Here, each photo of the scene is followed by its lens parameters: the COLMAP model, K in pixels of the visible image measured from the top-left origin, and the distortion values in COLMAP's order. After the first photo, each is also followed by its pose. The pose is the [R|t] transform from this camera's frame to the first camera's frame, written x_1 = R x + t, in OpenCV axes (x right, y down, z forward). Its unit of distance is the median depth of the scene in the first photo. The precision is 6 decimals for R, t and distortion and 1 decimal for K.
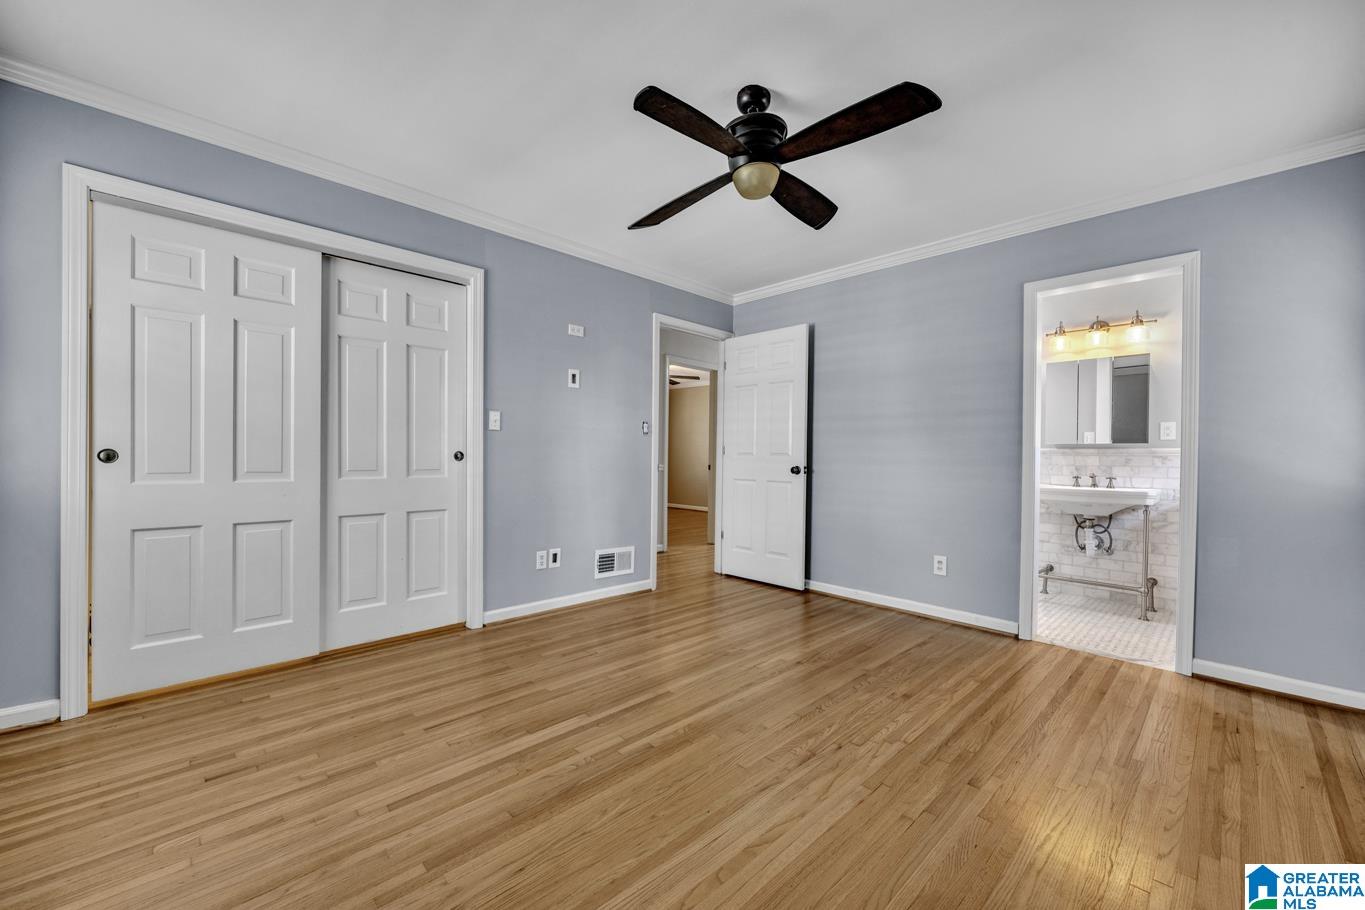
lens RADIAL K [[535.5, 0, 682.7], [0, 535.5, 456.5], [0, 0, 1]] dist [-0.001987, 0.000370]
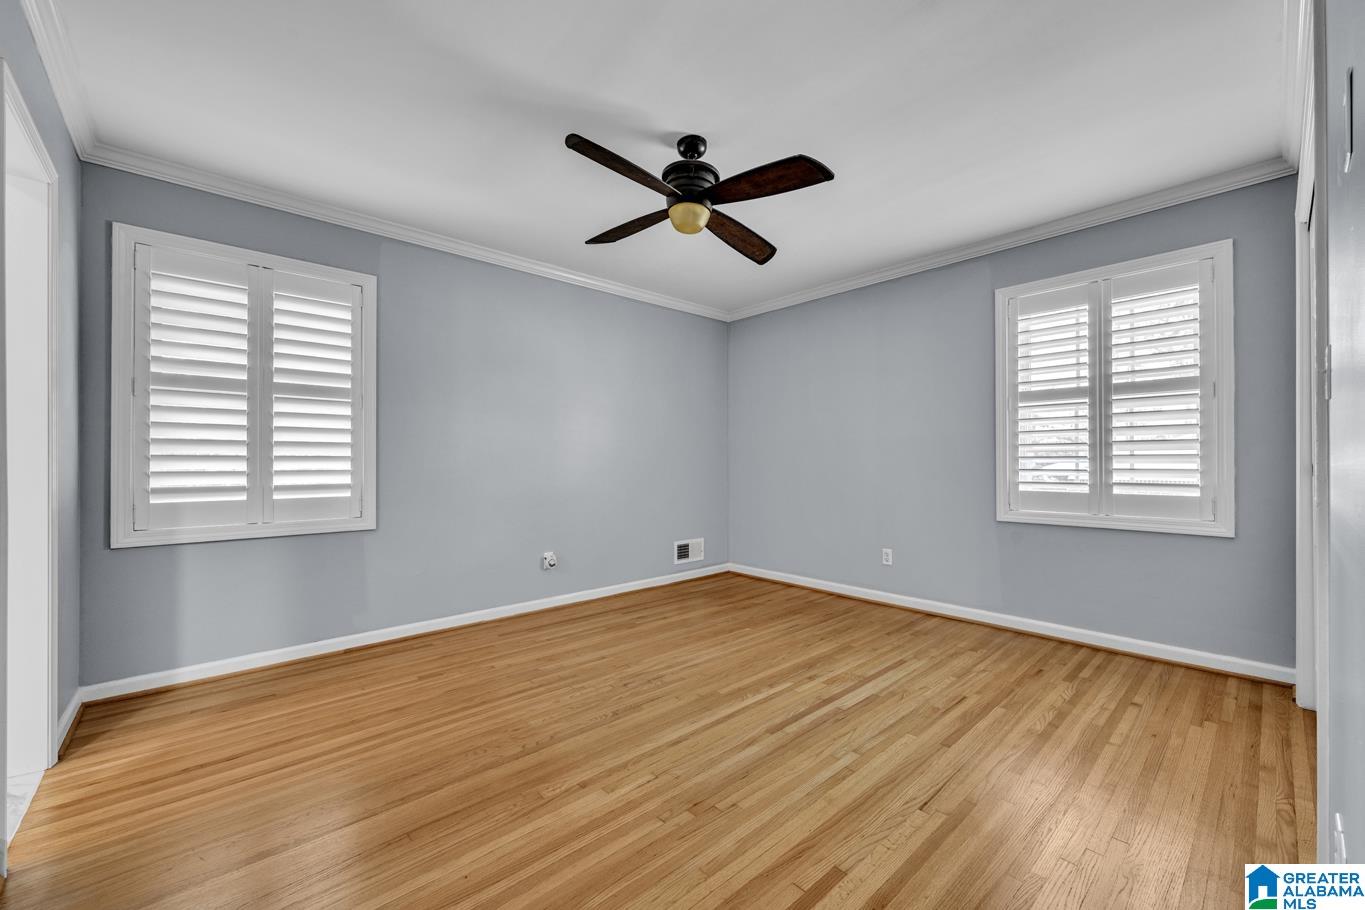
lens RADIAL K [[535.5, 0, 683.7], [0, 535.5, 457.8], [0, 0, 1]] dist [-0.001987, 0.000370]
pose [[-0.999406, -0.010992, 0.032660, 0.105459], [-0.011029, 0.999939, -0.000957, -0.009615], [-0.032647, -0.001316, -0.999466, 2.109916]]
